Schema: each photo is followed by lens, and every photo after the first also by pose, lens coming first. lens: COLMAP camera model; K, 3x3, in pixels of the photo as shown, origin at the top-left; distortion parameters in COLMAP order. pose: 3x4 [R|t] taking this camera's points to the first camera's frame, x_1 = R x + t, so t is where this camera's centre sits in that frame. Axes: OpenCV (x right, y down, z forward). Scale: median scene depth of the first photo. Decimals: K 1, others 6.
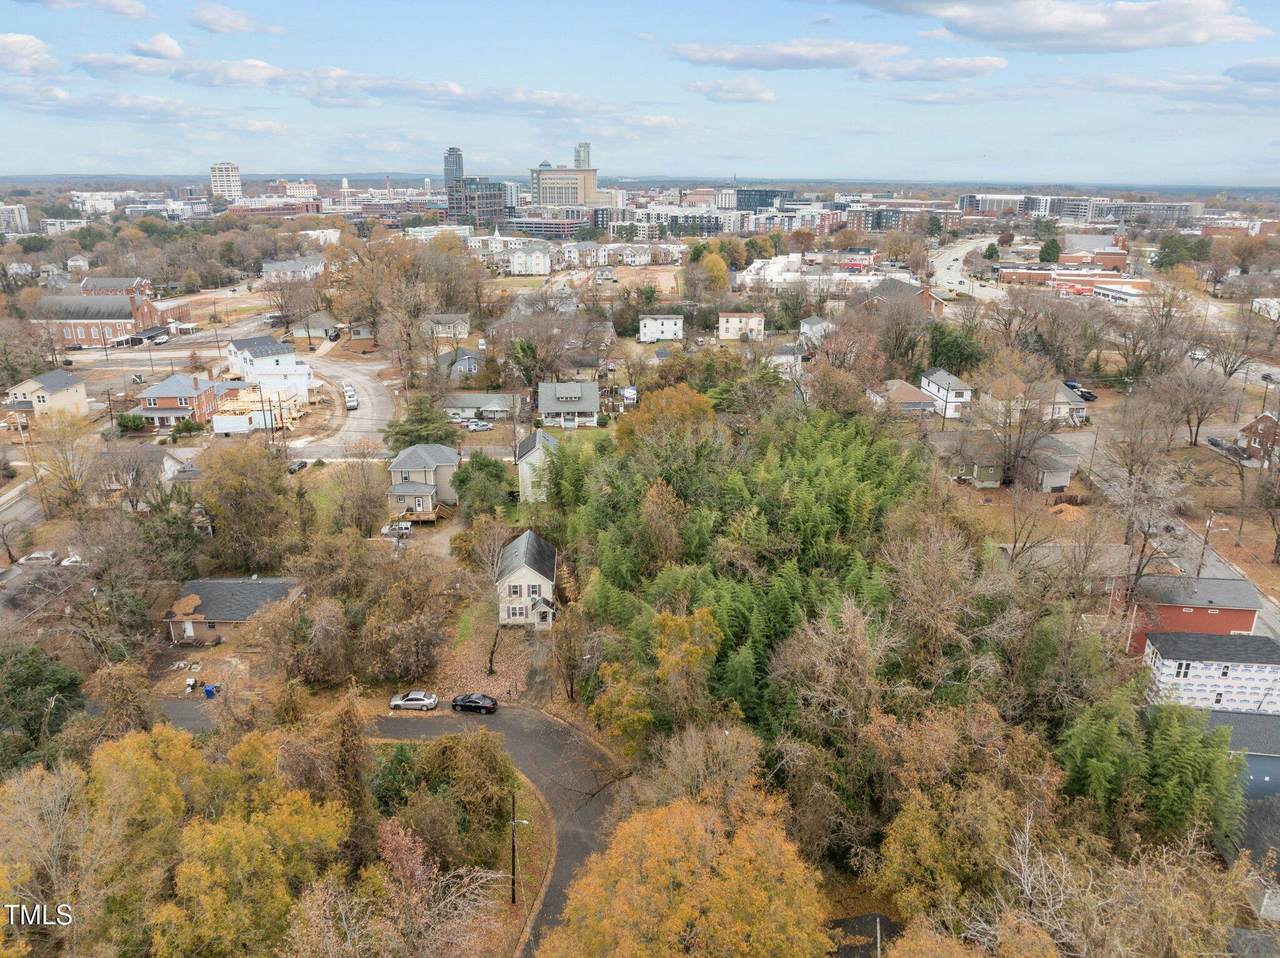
lens RADIAL K [[899.0, 0, 648.0], [0, 899.0, 469.0], [0, 0, 1]] dist [-0.047989, 0.013045]
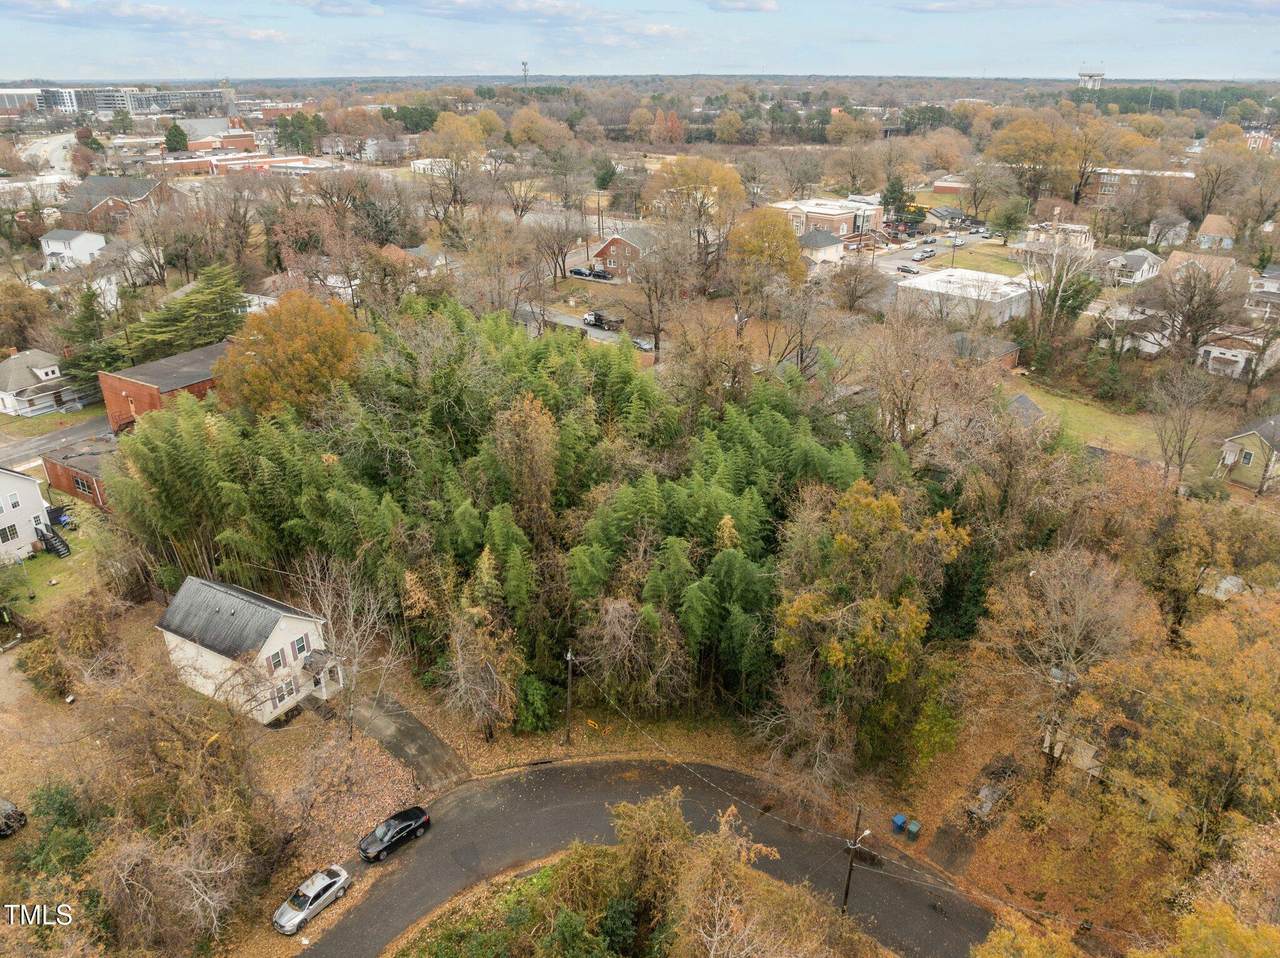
lens RADIAL K [[899.0, 0, 634.9], [0, 899.0, 474.3], [0, 0, 1]] dist [-0.047989, 0.013045]
pose [[0.545549, -0.345968, 0.763337, -0.178065], [0.259886, 0.935755, 0.238375, -0.027069], [-0.796766, 0.068336, 0.600412, 0.175038]]
